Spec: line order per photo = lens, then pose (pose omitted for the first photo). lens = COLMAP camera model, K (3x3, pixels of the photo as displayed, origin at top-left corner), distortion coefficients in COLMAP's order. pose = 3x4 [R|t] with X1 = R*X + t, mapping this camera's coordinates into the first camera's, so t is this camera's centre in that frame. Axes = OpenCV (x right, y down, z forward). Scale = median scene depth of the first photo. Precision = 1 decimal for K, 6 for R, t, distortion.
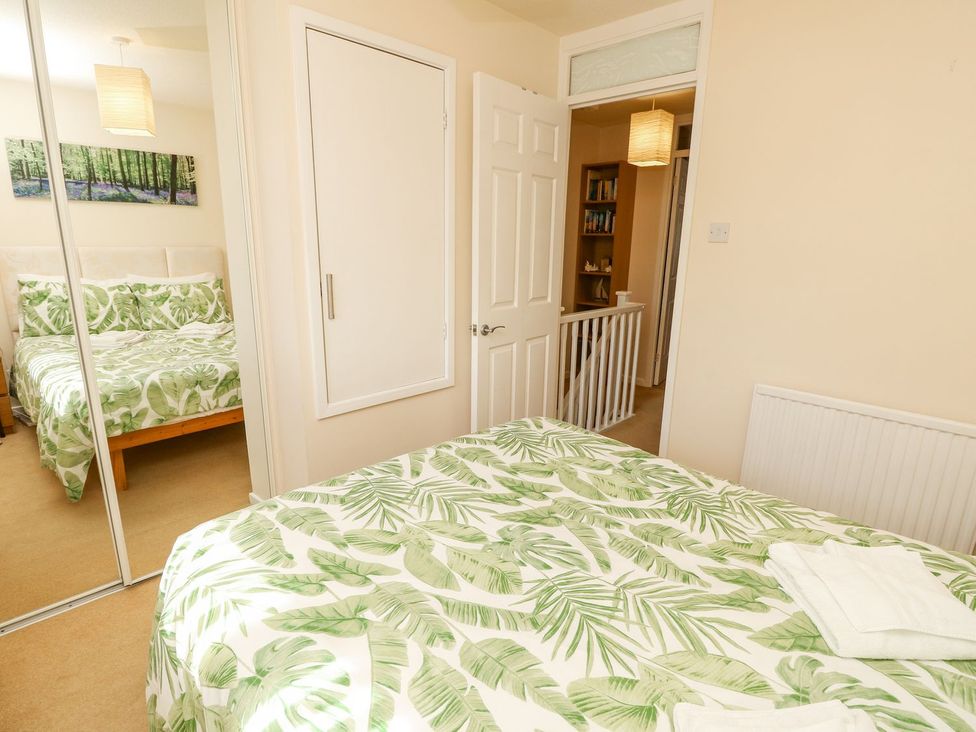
lens RADIAL K [[502.0, 0, 483.1], [0, 502.0, 363.8], [0, 0, 1]] dist [-0.014615, -0.001800]
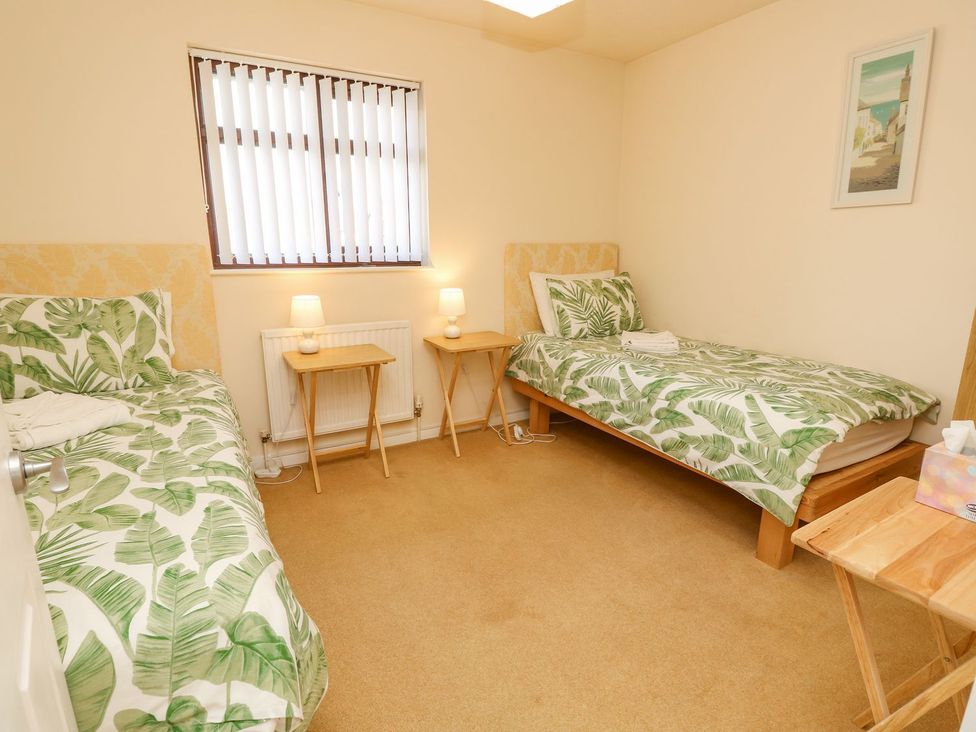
lens RADIAL K [[502.0, 0, 483.1], [0, 502.0, 363.8], [0, 0, 1]] dist [-0.014615, -0.001800]
pose [[-0.960599, -0.072188, 0.268399, -1.234065], [0.056617, 0.894610, 0.443246, -0.260646], [-0.272109, 0.440978, -0.855275, 1.717874]]
